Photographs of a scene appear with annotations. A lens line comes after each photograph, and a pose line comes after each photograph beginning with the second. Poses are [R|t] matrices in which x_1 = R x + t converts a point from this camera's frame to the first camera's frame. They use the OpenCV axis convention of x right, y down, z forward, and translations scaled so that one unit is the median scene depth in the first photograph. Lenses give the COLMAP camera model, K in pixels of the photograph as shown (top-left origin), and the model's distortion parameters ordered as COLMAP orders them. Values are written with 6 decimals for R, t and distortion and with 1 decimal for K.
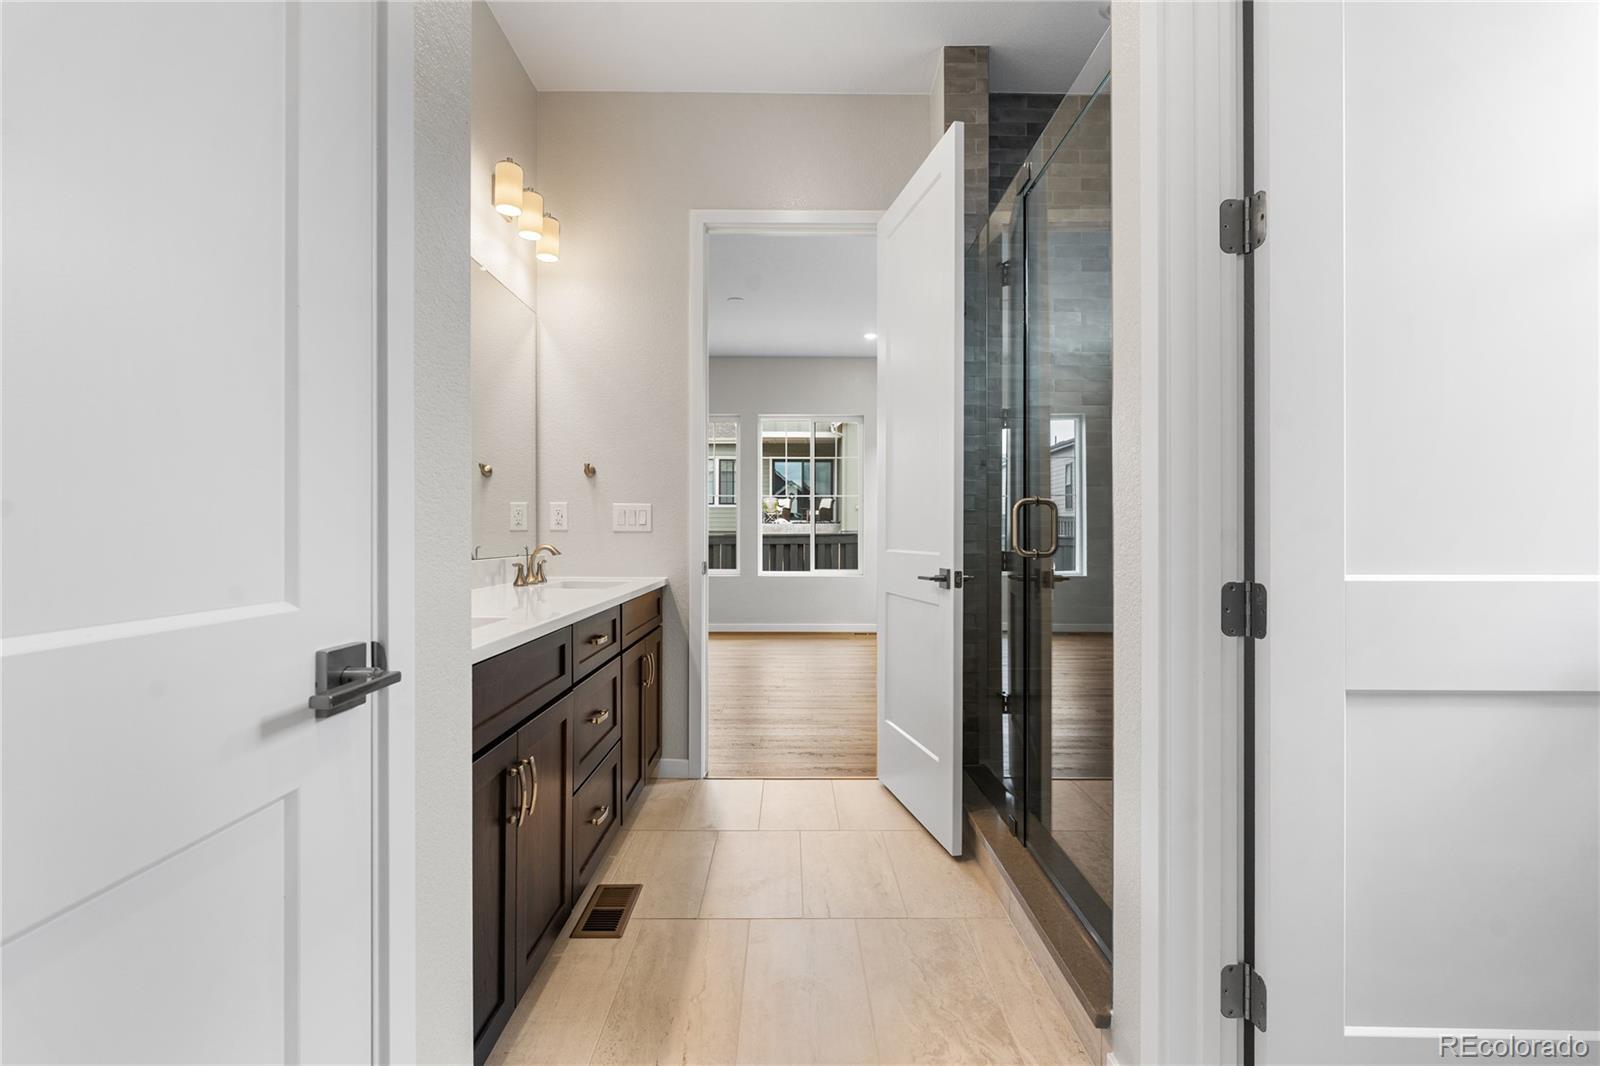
lens RADIAL K [[704.9, 0, 797.7], [0, 704.9, 531.4], [0, 0, 1]] dist [-0.005363, 0.001463]
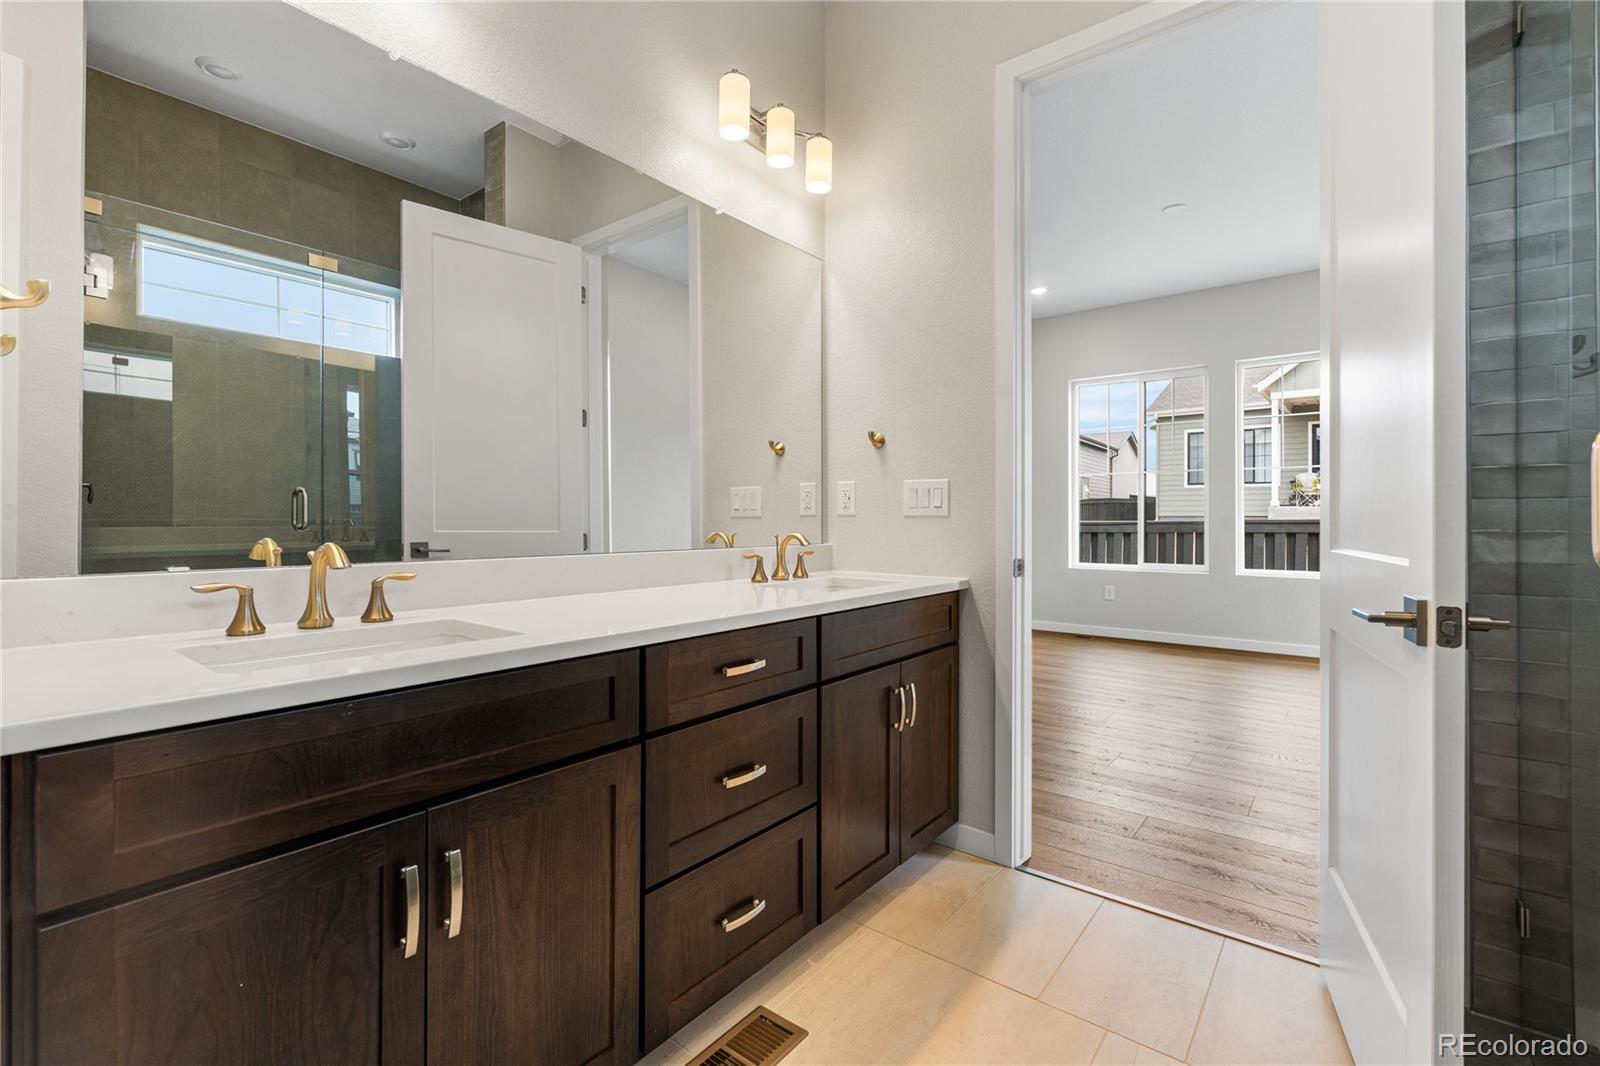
lens RADIAL K [[704.9, 0, 801.9], [0, 704.9, 517.2], [0, 0, 1]] dist [-0.005363, 0.001463]
pose [[0.779818, -0.002998, -0.625999, 0.141285], [0.003191, 0.999995, -0.000814, 0.001550], [0.625998, -0.001363, 0.779823, 0.323298]]
